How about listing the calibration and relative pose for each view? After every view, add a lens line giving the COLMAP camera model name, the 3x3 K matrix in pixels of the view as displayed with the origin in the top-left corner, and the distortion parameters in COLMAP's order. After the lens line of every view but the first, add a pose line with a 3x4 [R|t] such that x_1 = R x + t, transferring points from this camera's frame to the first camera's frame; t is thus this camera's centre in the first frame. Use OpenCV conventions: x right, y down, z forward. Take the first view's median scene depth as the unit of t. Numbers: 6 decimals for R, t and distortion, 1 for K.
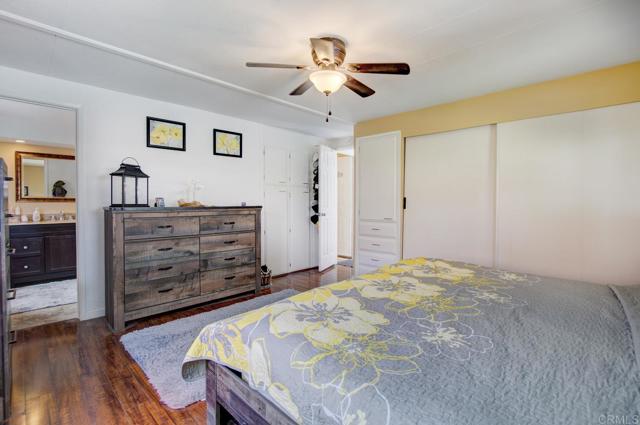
lens RADIAL K [[294.4, 0, 324.5], [0, 294.4, 209.1], [0, 0, 1]] dist [-0.013562, 0.000472]
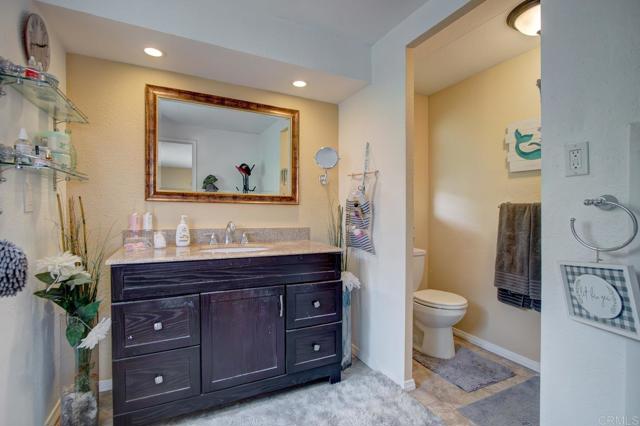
lens RADIAL K [[294.4, 0, 318.5], [0, 294.4, 217.1], [0, 0, 1]] dist [-0.013562, 0.000472]
pose [[0.938818, 0.005341, -0.344372, -0.503444], [-0.006445, 0.999977, -0.002062, -0.001047], [0.344353, 0.004155, 0.938831, 0.509417]]
